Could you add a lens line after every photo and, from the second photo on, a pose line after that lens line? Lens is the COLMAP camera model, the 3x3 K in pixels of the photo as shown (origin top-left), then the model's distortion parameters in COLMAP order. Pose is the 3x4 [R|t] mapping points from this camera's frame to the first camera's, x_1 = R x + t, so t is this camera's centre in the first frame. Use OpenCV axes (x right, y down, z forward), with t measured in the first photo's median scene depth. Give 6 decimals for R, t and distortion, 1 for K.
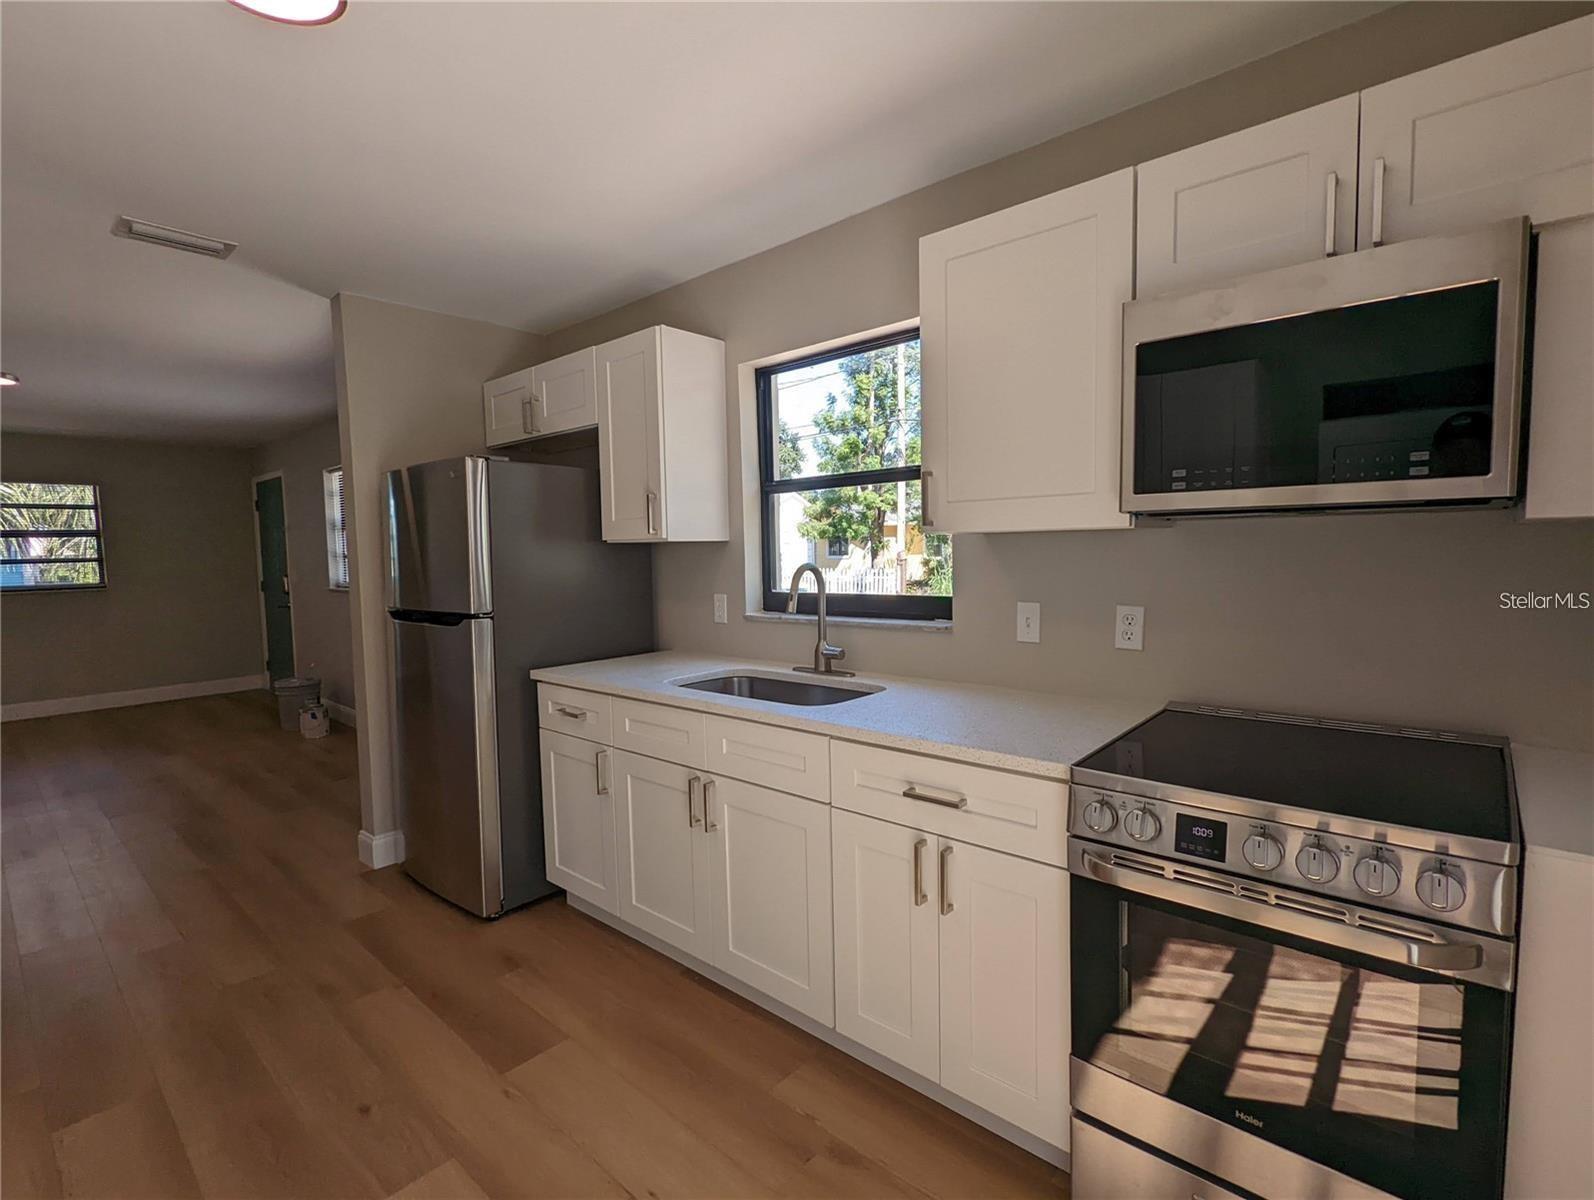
lens RADIAL K [[755.6, 0, 799.0], [0, 755.6, 603.9], [0, 0, 1]] dist [0.001935, -0.001388]
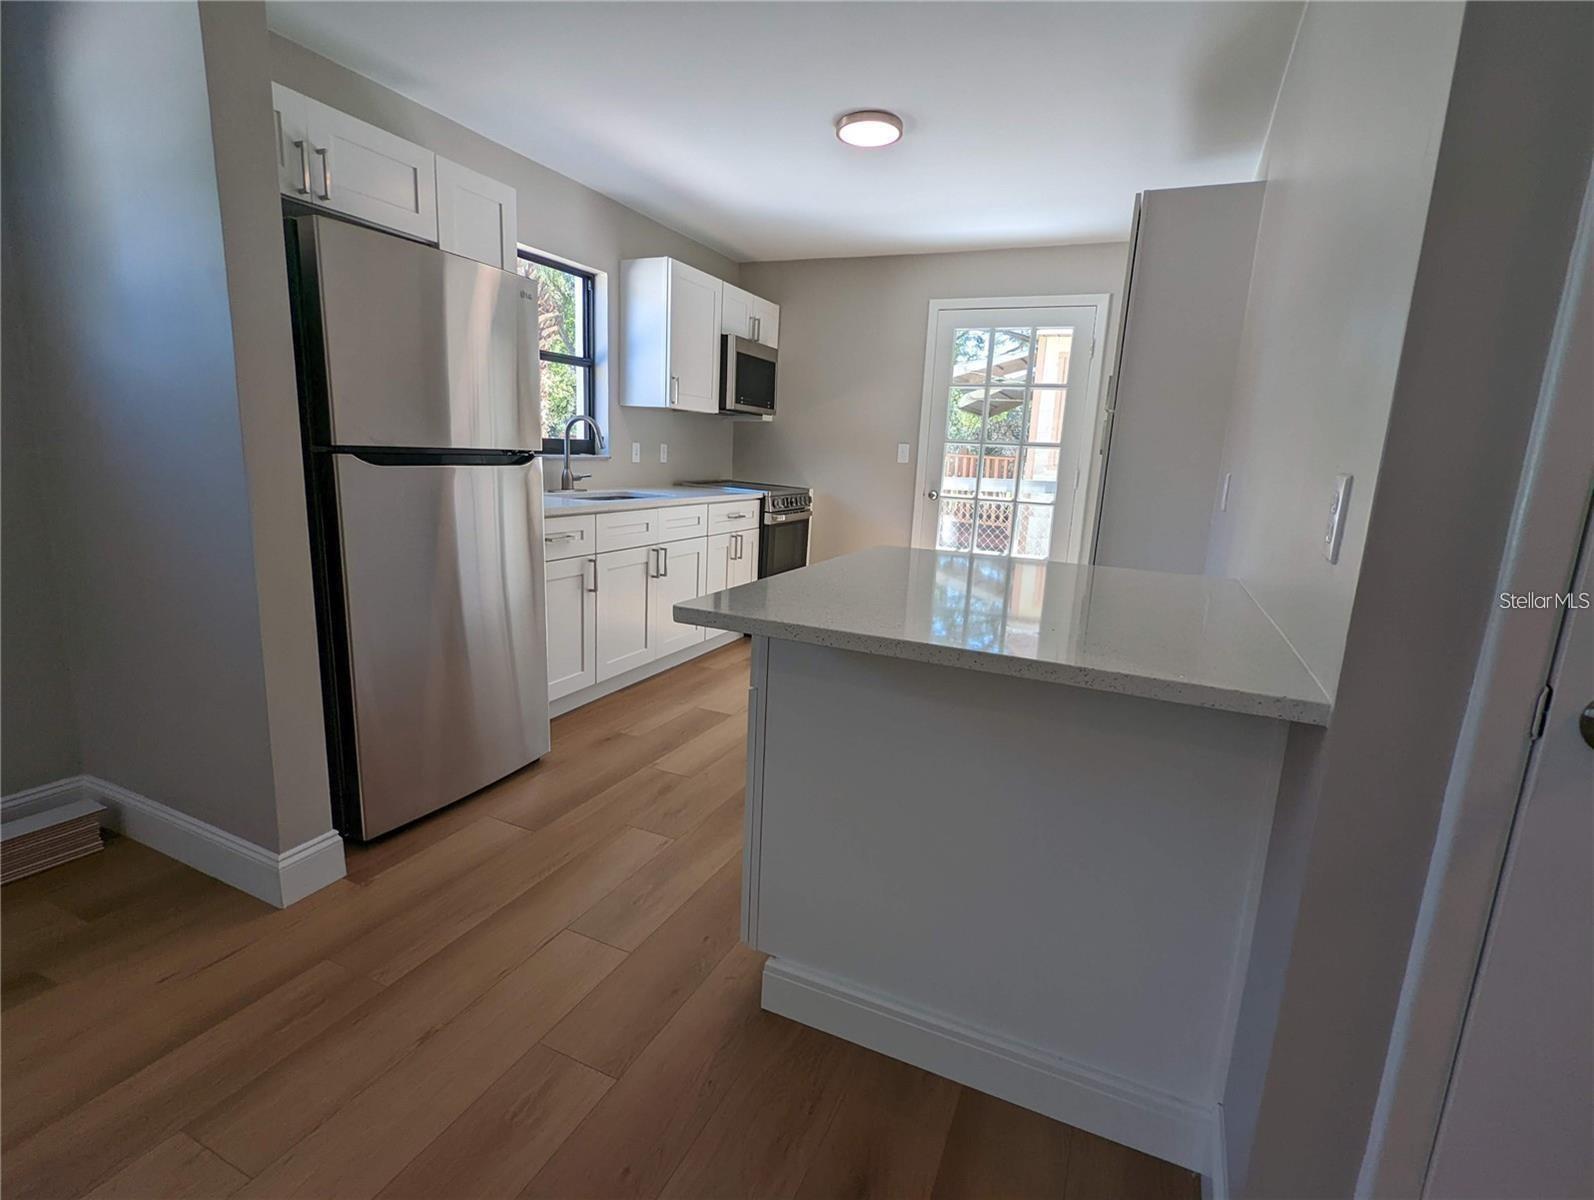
lens RADIAL K [[757.3, 0, 800.6], [0, 757.3, 601.1], [0, 0, 1]] dist [-0.000850, -0.000396]
pose [[-0.297547, -0.182832, 0.937037, -1.626036], [0.025326, 0.979634, 0.199186, 0.018850], [-0.954371, 0.082998, -0.286856, 1.067765]]
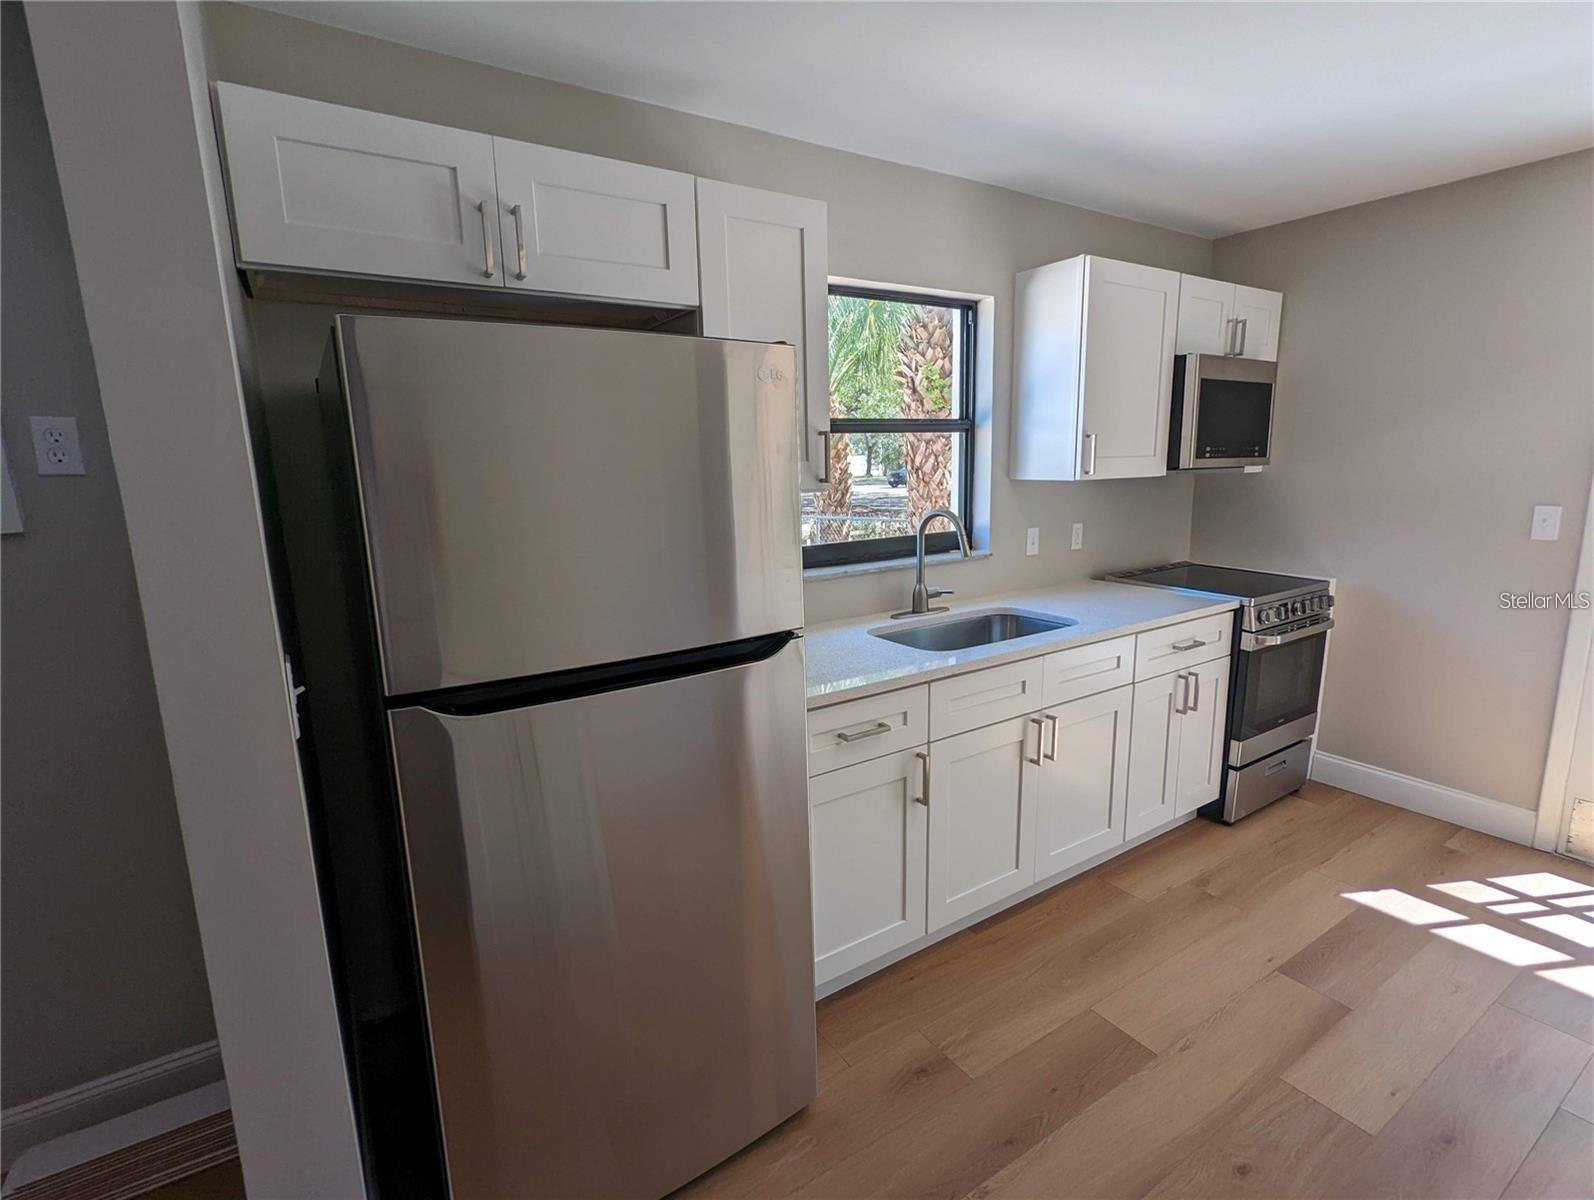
lens RADIAL K [[755.8, 0, 799.2], [0, 755.8, 600.7], [0, 0, 1]] dist [0.001603, -0.000369]
pose [[0.271784, -0.163041, 0.948447, -1.069878], [0.086193, 0.985707, 0.144747, -0.098980], [-0.958491, 0.042410, 0.281952, 0.915878]]
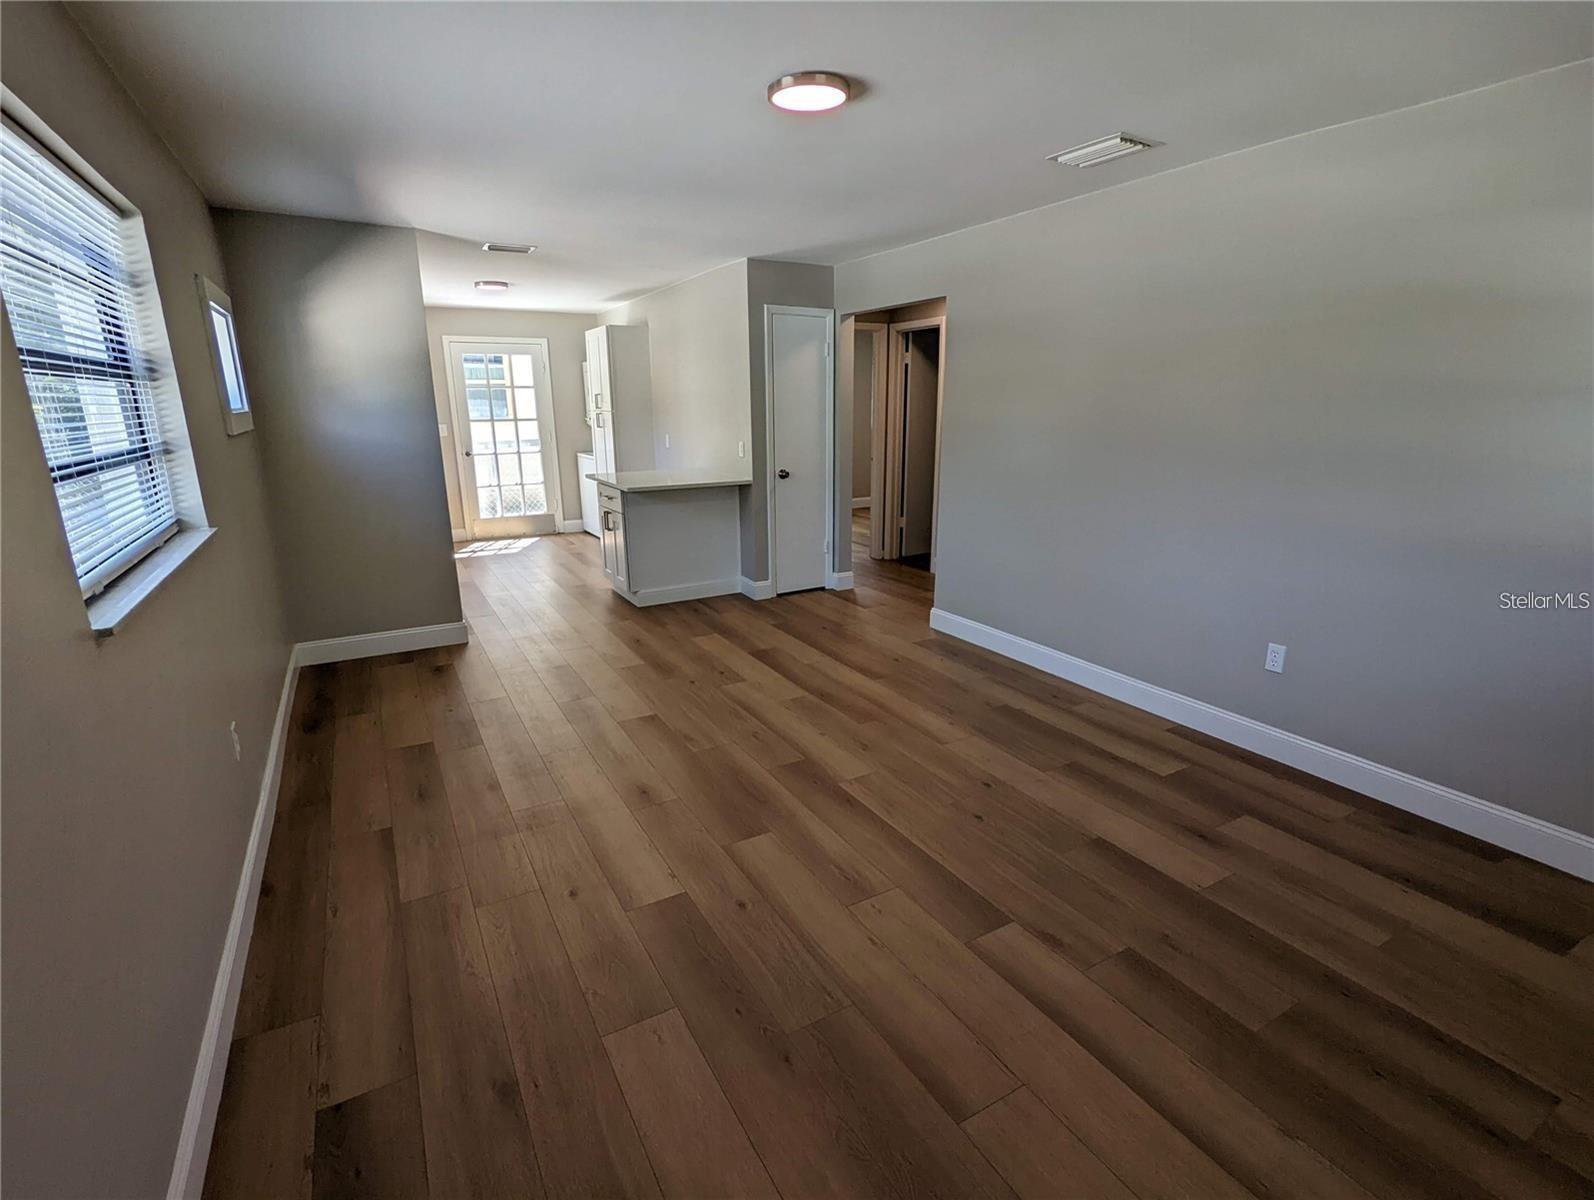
lens RADIAL K [[755.8, 0, 799.2], [0, 755.8, 600.7], [0, 0, 1]] dist [0.001603, -0.000369]
pose [[-0.947669, -0.059032, 0.313749, -2.244258], [0.046643, 0.946610, 0.318988, -0.229966], [-0.315828, 0.316930, -0.894320, 2.846465]]
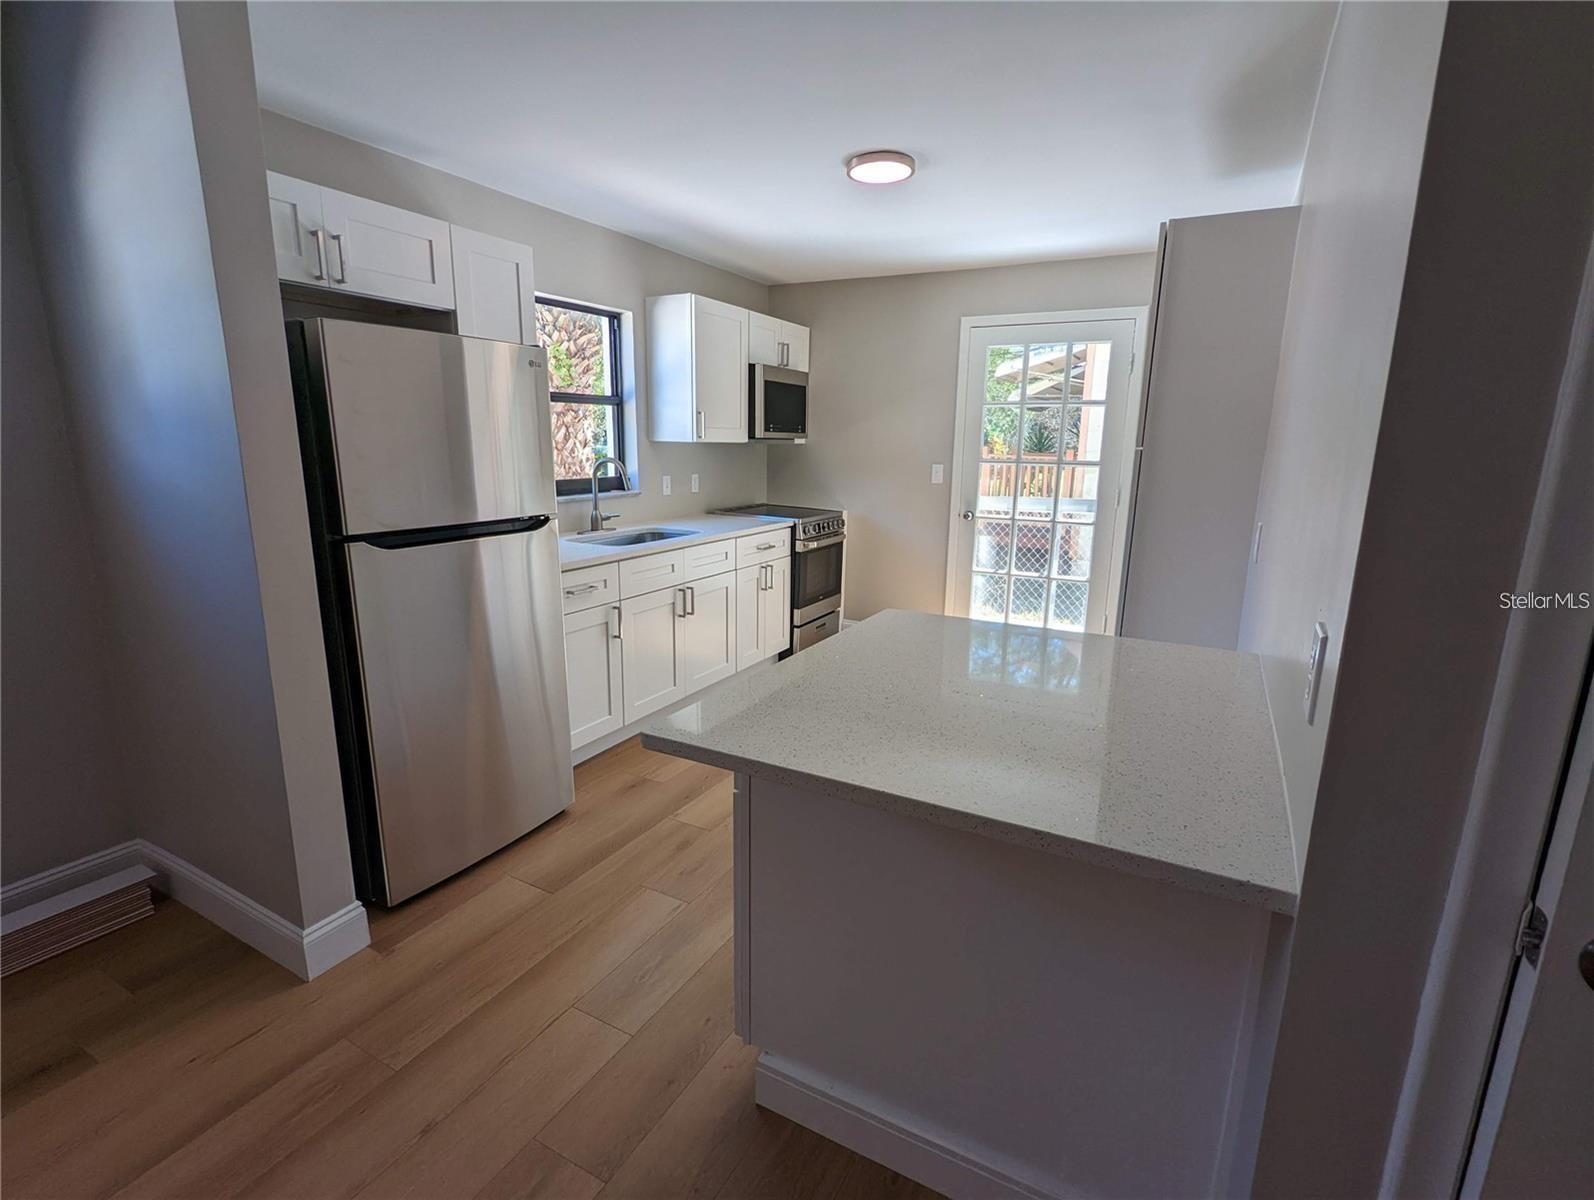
lens RADIAL K [[755.8, 0, 799.2], [0, 755.8, 600.7], [0, 0, 1]] dist [0.001603, -0.000369]
pose [[-0.225784, -0.190133, 0.955443, -1.616368], [0.058910, 0.976309, 0.208207, -0.068270], [-0.972395, 0.103295, -0.209234, 0.993513]]
